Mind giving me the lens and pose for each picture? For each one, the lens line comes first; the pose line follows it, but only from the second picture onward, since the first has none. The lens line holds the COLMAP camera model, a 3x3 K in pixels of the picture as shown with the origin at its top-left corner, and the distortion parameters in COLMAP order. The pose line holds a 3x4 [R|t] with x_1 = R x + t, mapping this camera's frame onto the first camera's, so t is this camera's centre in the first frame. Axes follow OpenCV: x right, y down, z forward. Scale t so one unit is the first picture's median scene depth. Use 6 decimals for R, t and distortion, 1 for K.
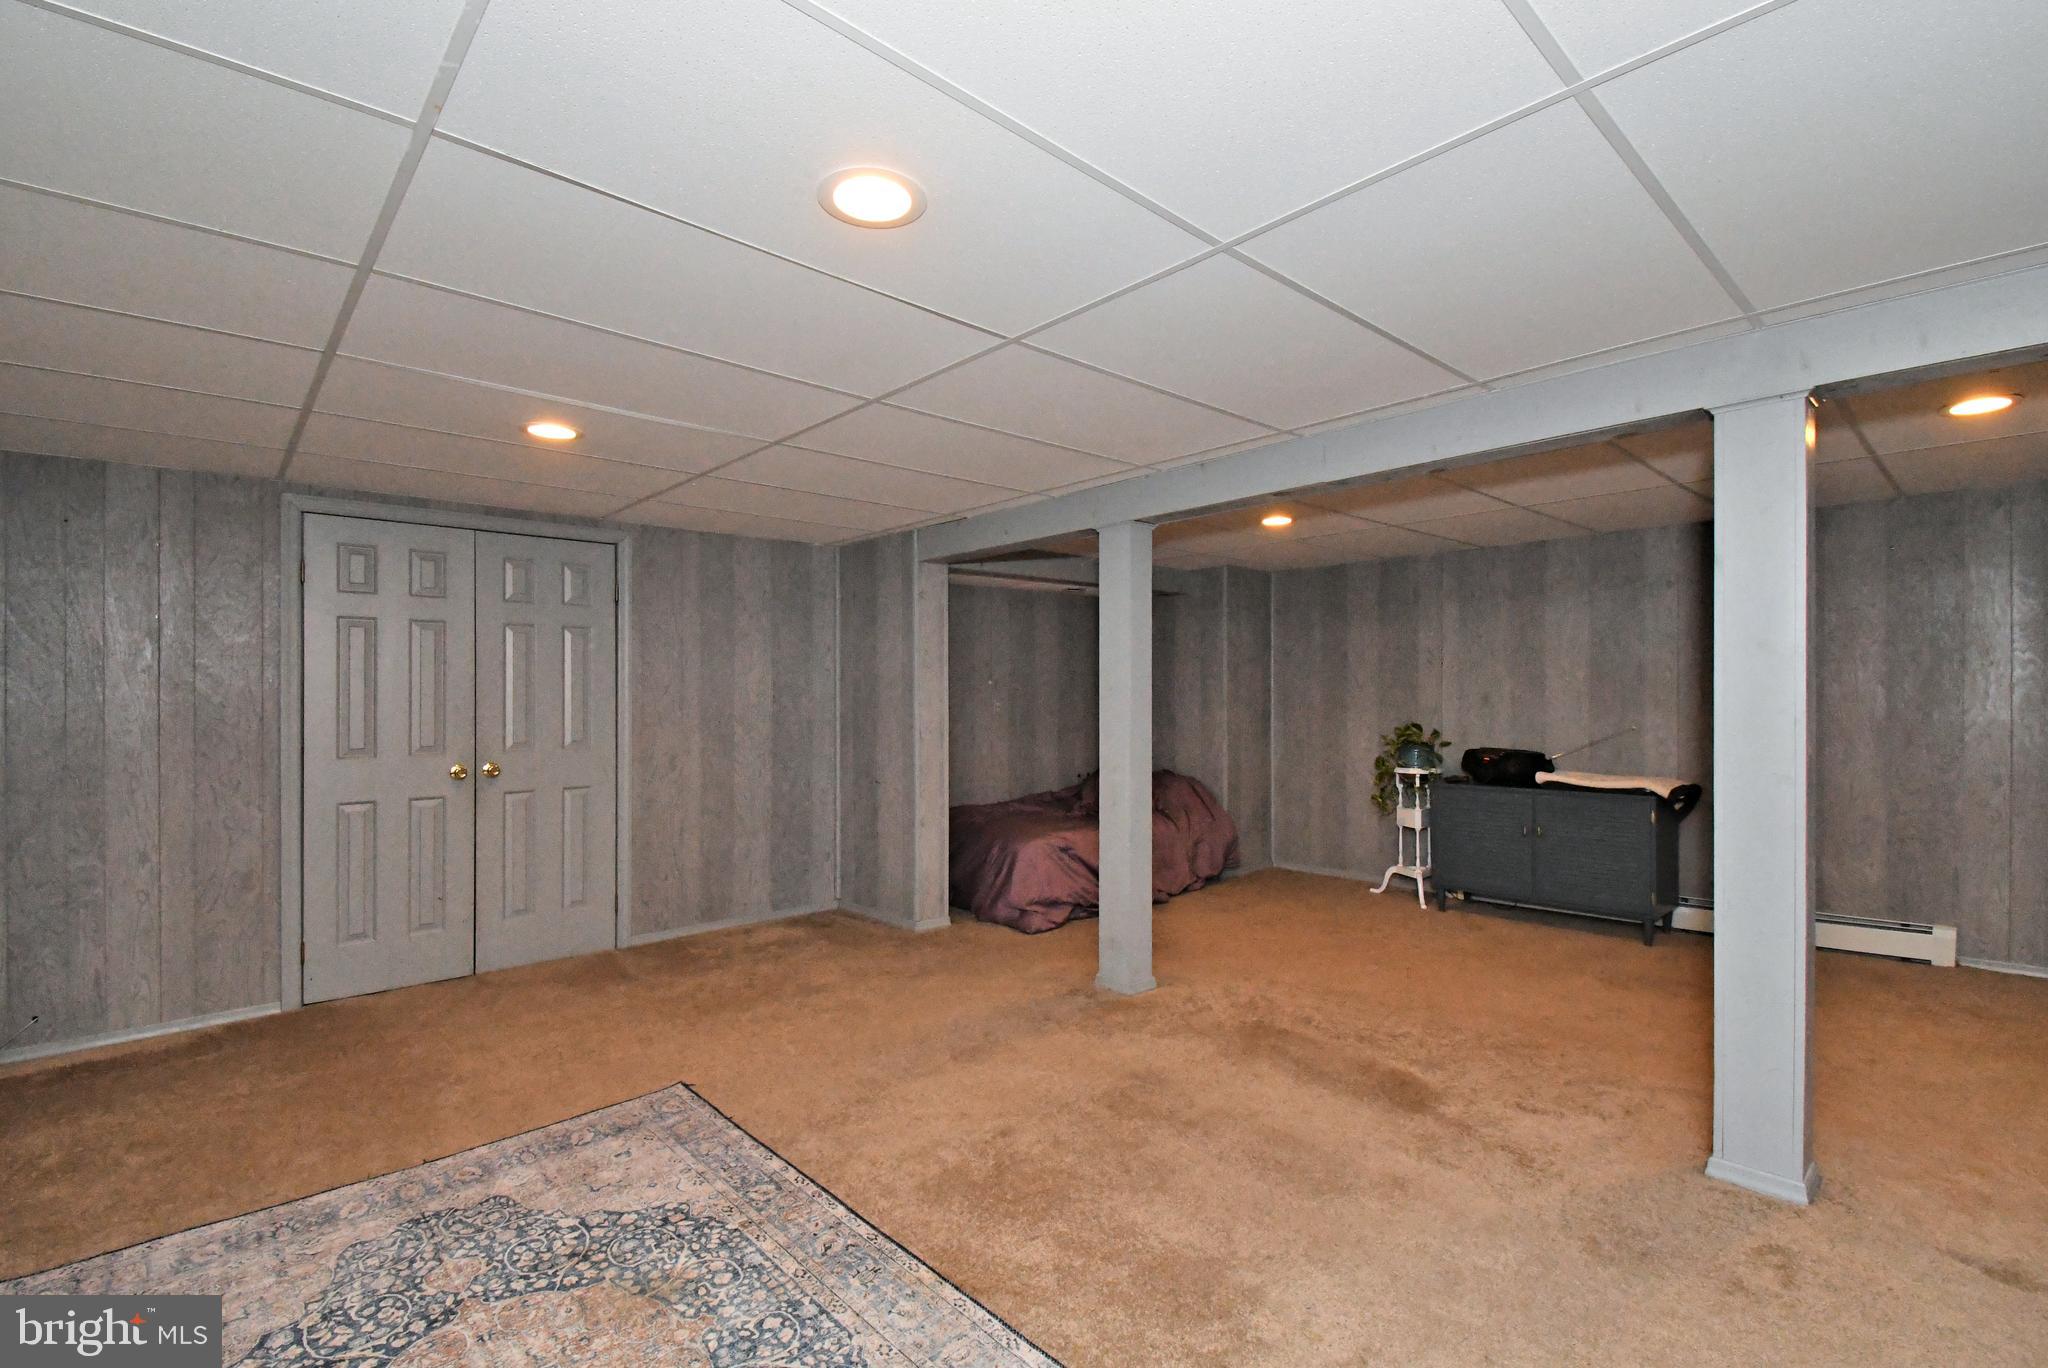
lens RADIAL K [[916.1, 0, 1017.9], [0, 916.1, 681.0], [0, 0, 1]] dist [0.002849, 0.000005]
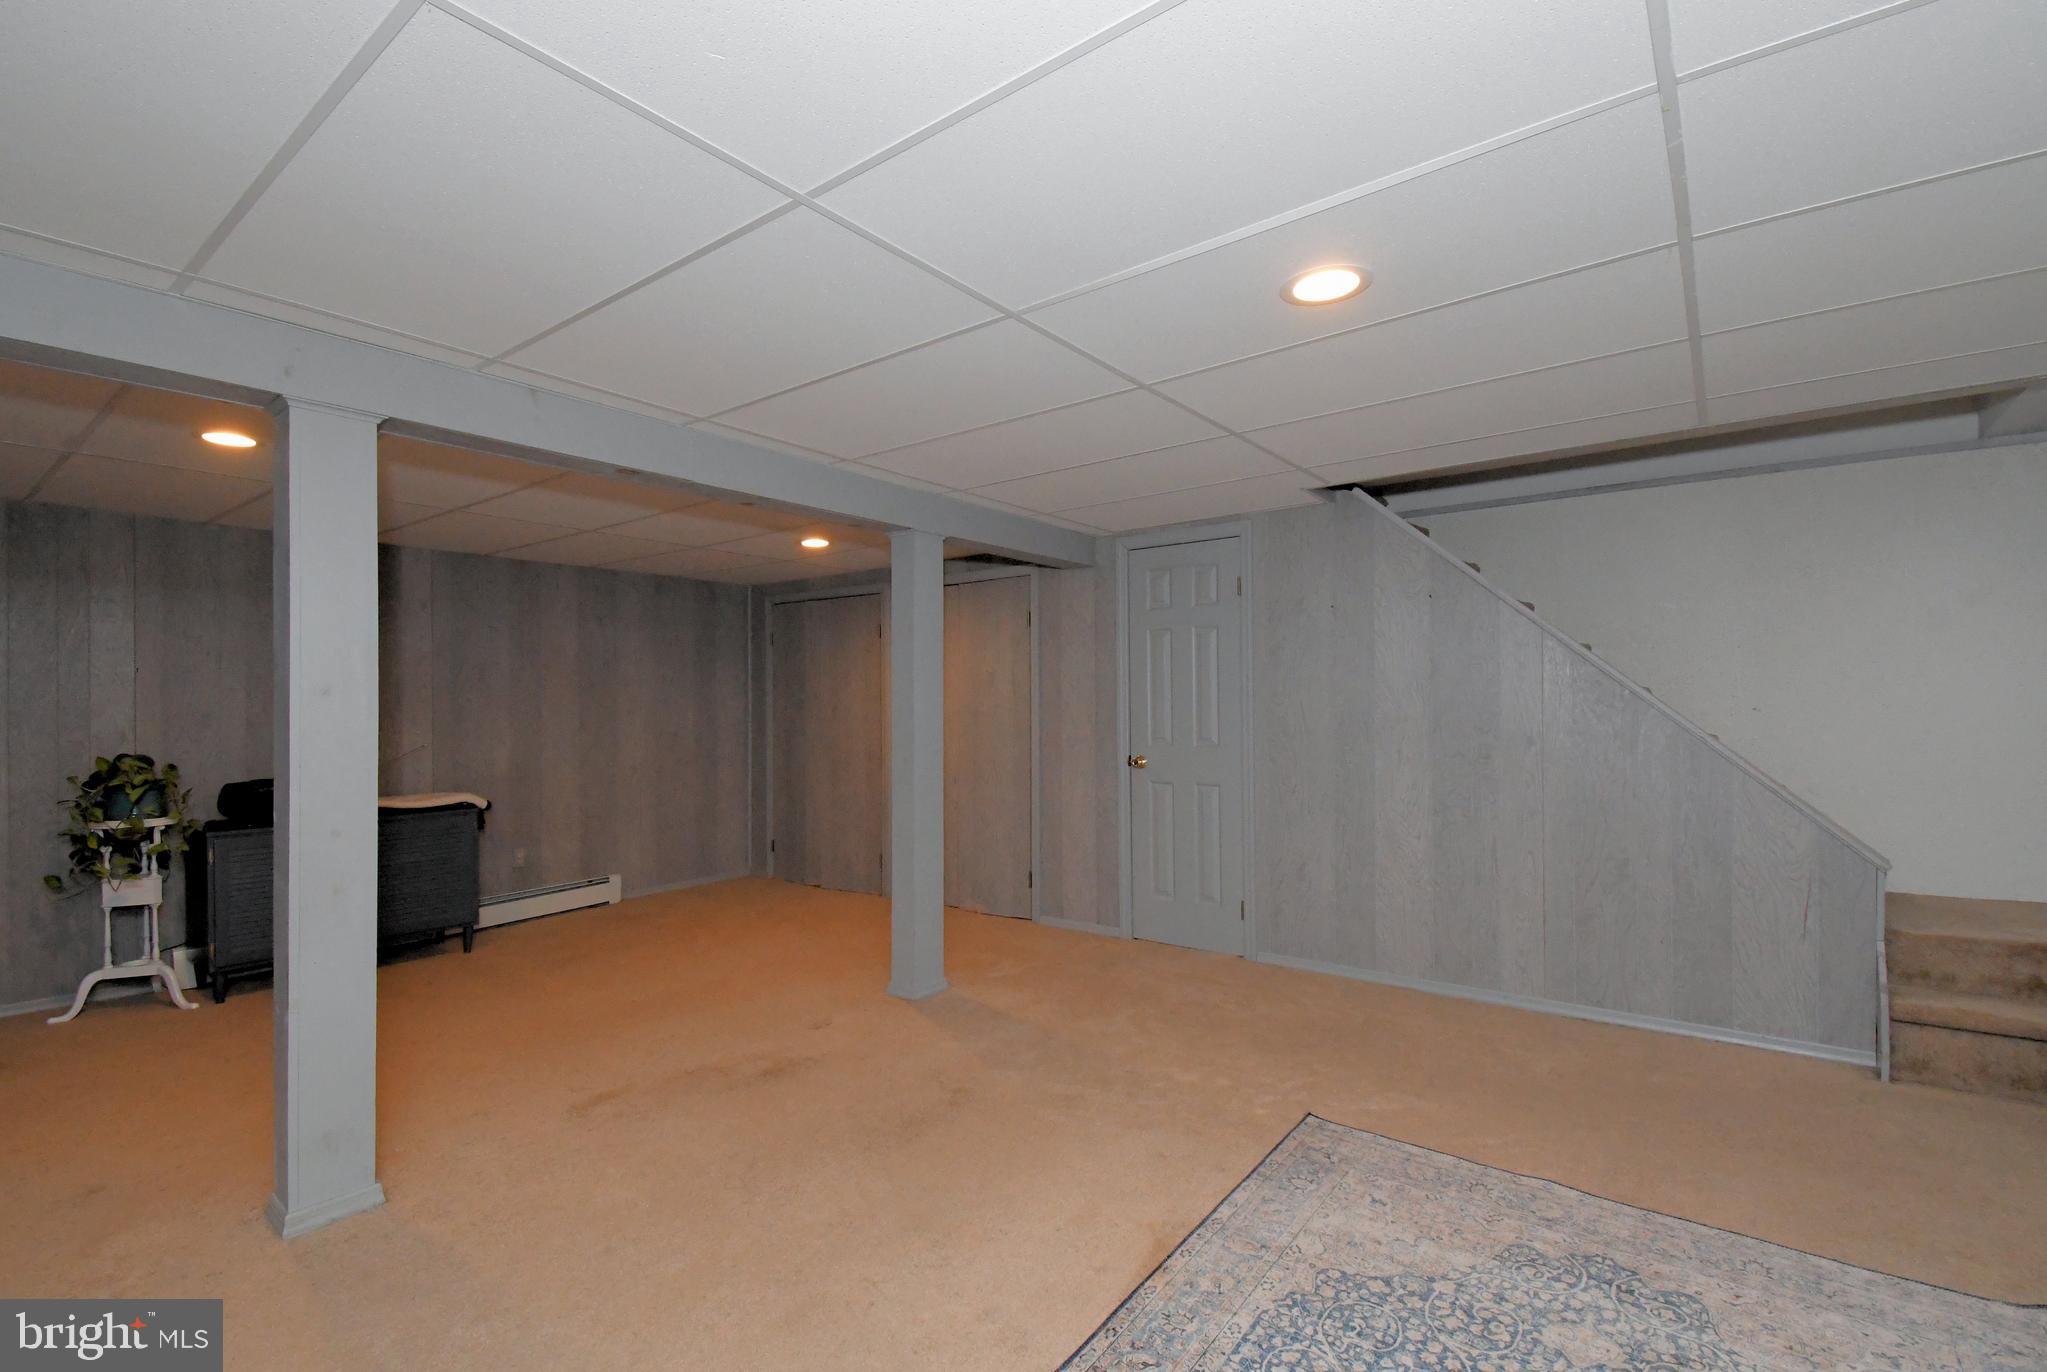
lens RADIAL K [[915.6, 0, 1017.7], [0, 915.6, 707.2], [0, 0, 1]] dist [0.002849, 0.000005]
pose [[-0.179132, 0.012765, 0.983742, -0.452499], [-0.005079, 0.999891, -0.013899, 0.020269], [-0.983812, -0.007486, -0.179047, 0.573244]]
